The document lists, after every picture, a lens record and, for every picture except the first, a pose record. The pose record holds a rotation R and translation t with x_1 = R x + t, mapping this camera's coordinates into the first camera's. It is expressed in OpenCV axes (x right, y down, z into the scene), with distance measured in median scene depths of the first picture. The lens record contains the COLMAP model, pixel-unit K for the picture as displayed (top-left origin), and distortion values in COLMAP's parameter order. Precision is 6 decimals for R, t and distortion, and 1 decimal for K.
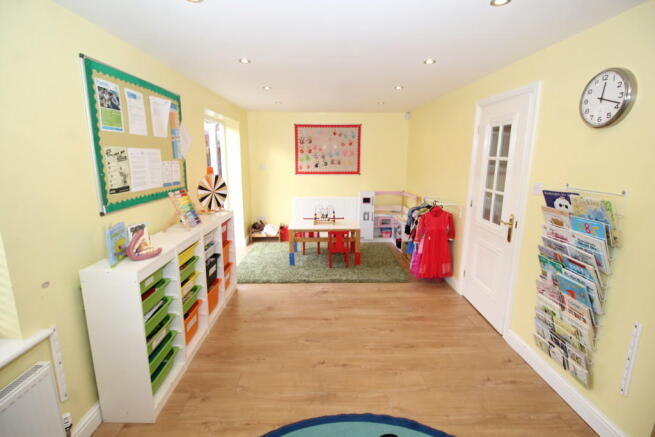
lens RADIAL K [[305.5, 0, 326.1], [0, 305.5, 214.6], [0, 0, 1]] dist [-0.001543, -0.012836]
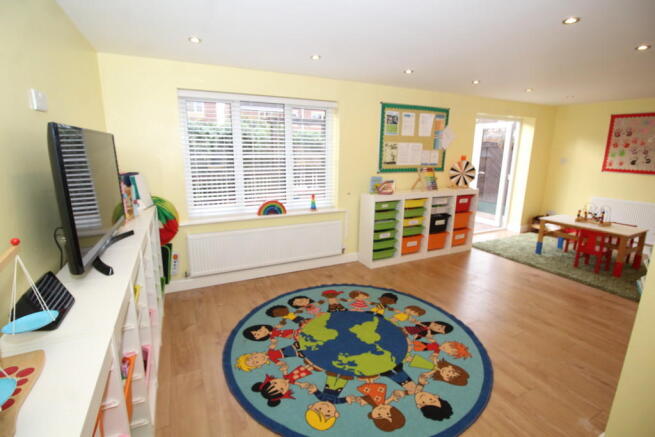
lens RADIAL K [[305.5, 0, 326.1], [0, 305.5, 214.6], [0, 0, 1]] dist [-0.001543, -0.012836]
pose [[0.421869, 0.193059, -0.885864, 0.716742], [-0.181637, 0.975255, 0.126041, 0.053200], [0.888276, 0.107733, 0.446497, -0.189565]]
